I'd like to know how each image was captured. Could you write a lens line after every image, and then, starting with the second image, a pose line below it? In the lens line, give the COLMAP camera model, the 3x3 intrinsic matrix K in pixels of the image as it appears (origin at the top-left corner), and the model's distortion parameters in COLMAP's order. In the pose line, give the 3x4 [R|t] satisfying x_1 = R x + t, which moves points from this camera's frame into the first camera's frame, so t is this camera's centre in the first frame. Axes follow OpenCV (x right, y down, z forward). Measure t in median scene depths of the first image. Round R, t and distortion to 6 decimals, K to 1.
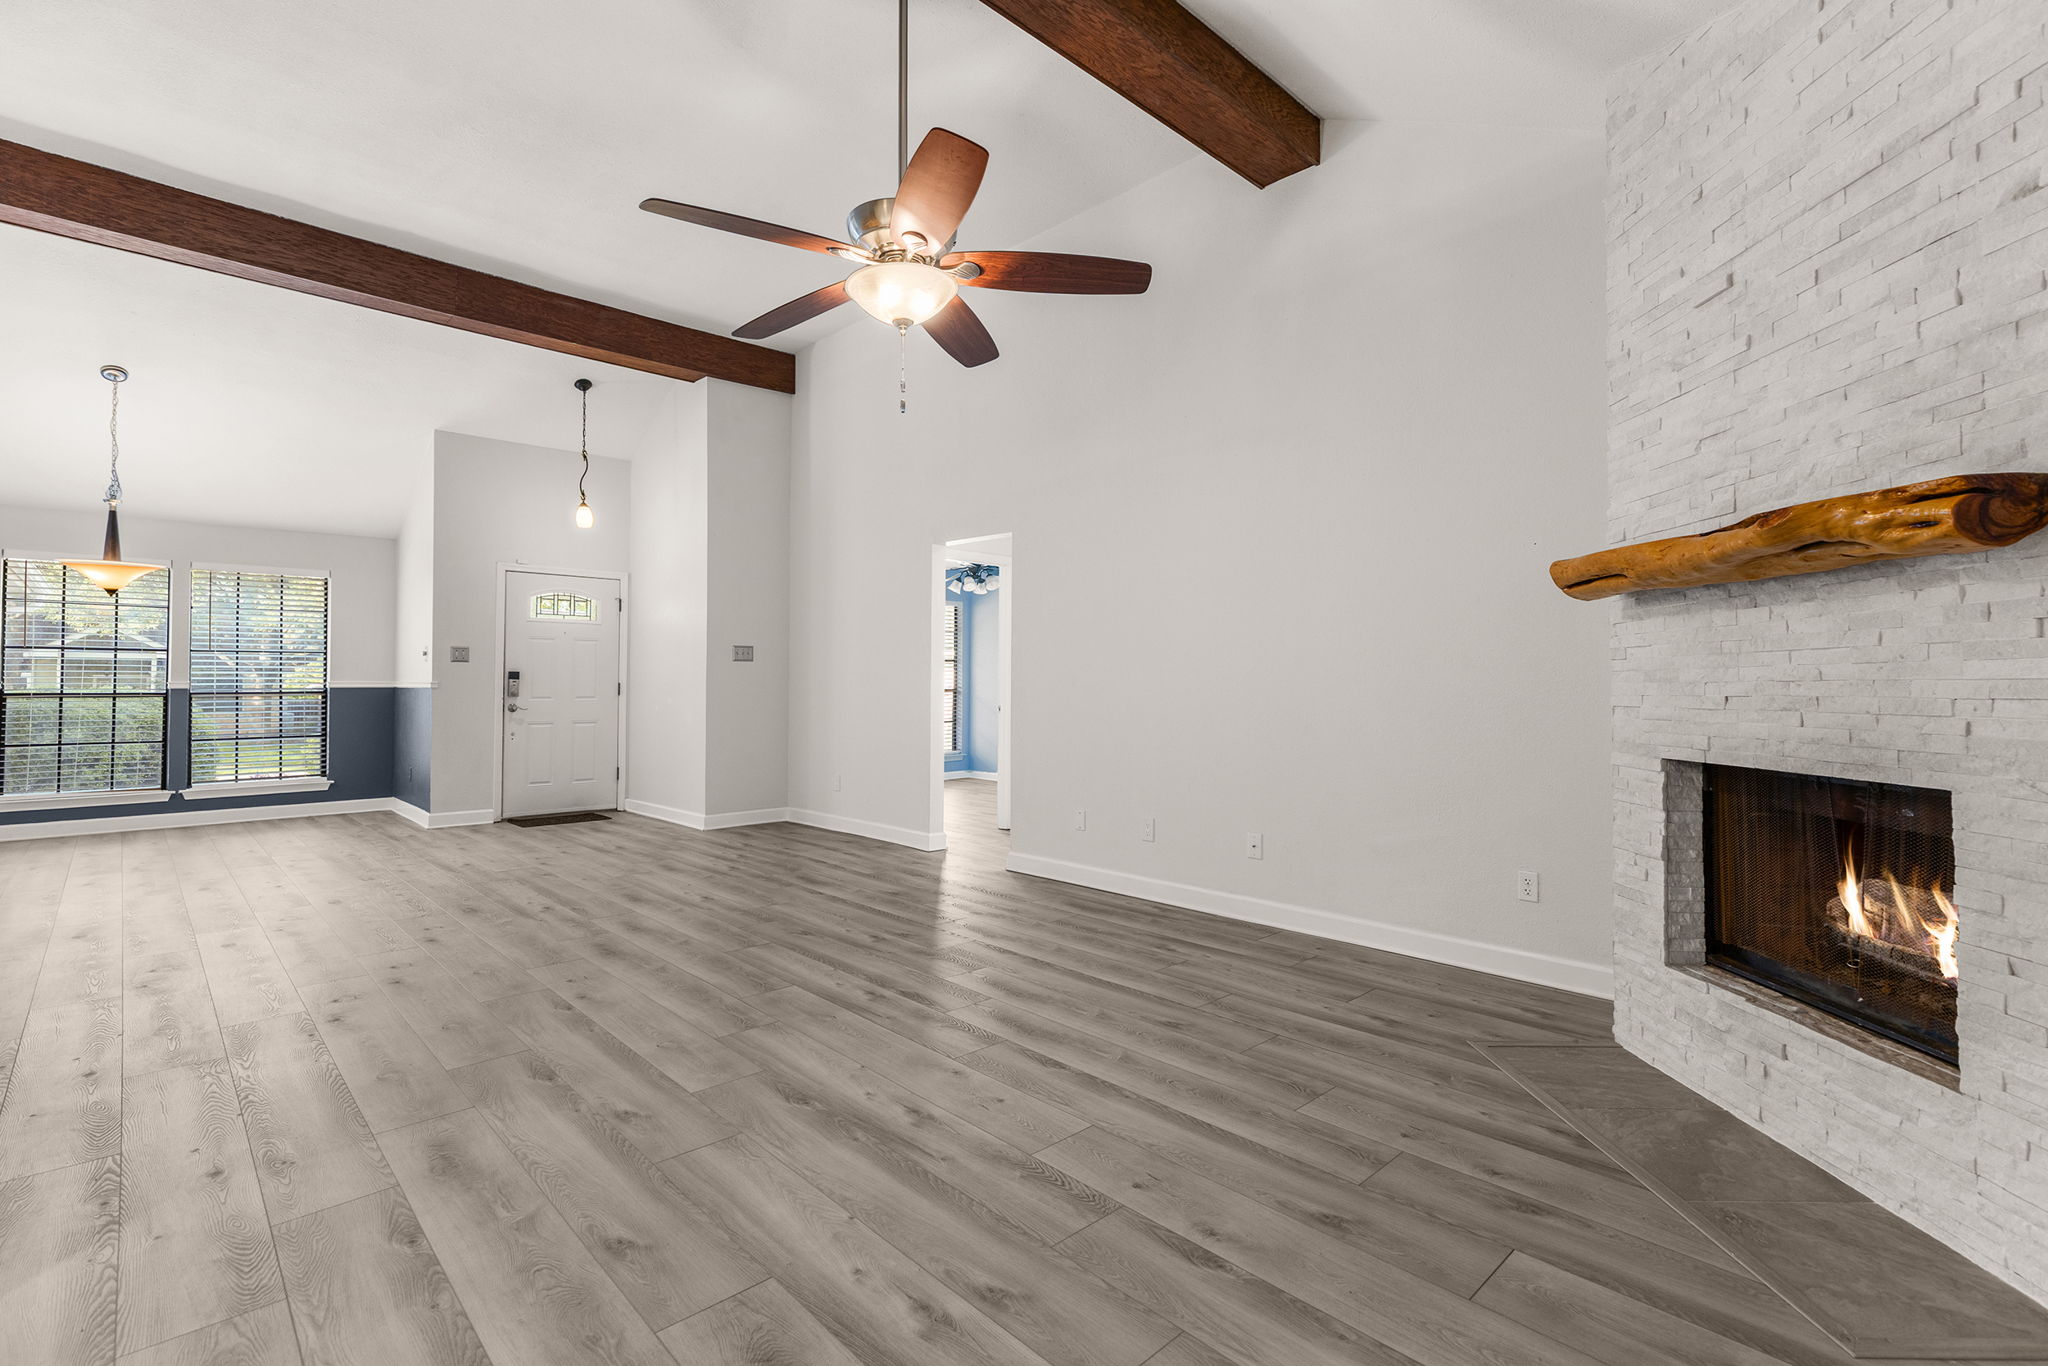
lens RADIAL K [[954.3, 0, 1014.1], [0, 954.3, 680.4], [0, 0, 1]] dist [-0.004090, -0.000197]
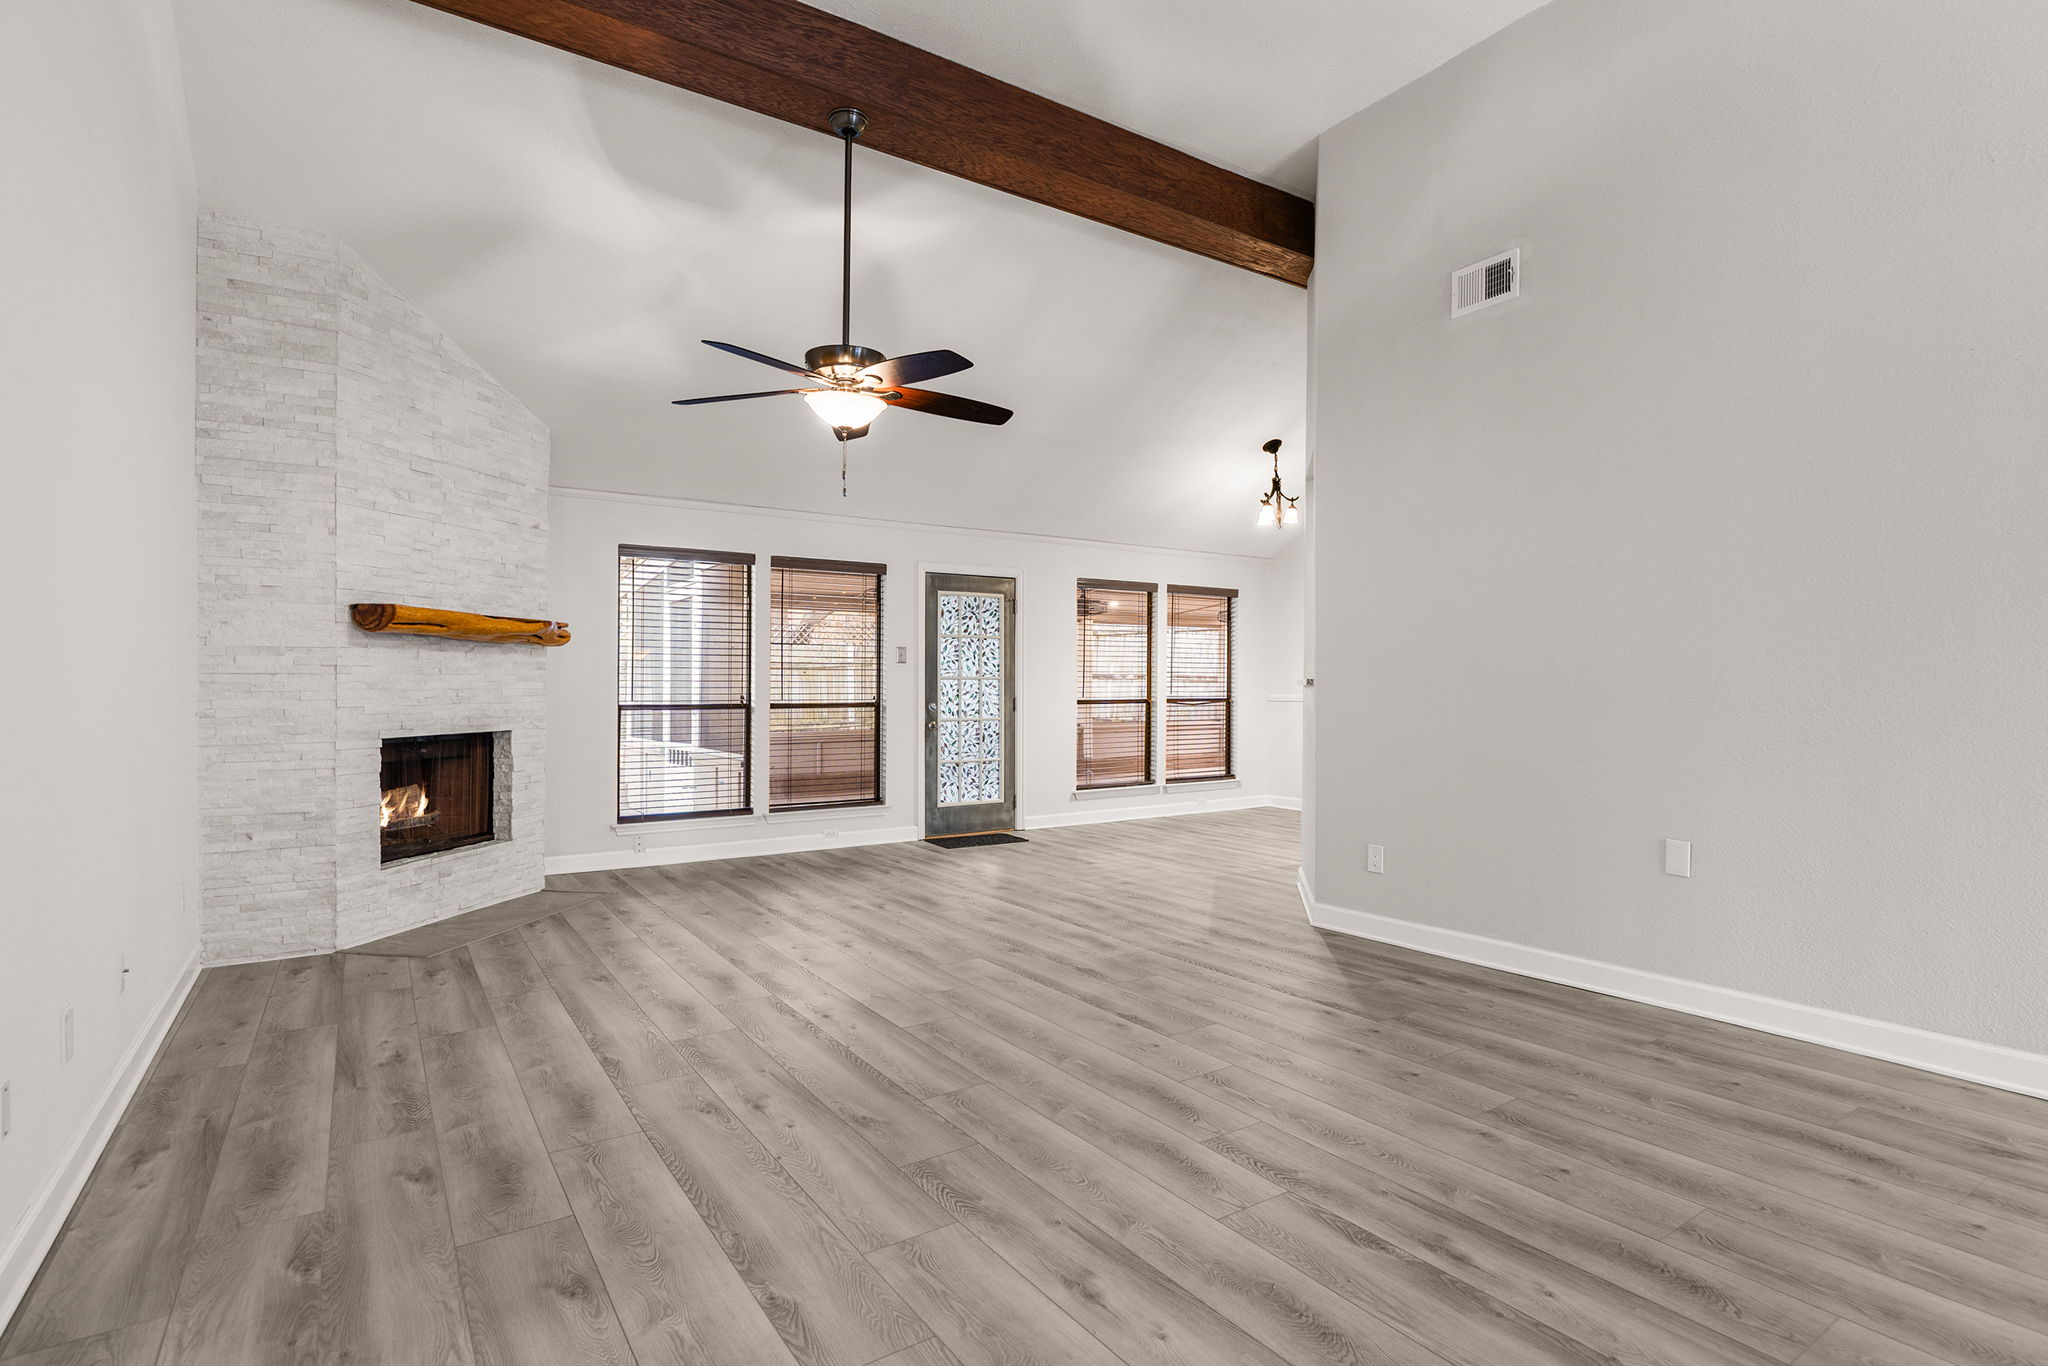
lens RADIAL K [[1021.3, 0, 1015.7], [0, 1021.3, 711.0], [0, 0, 1]] dist [-0.001707, -0.000090]
pose [[-0.984223, -0.005063, 0.176860, -0.550027], [-0.001213, 0.999760, 0.021873, -0.001608], [-0.176929, 0.021313, -0.983993, 2.089802]]
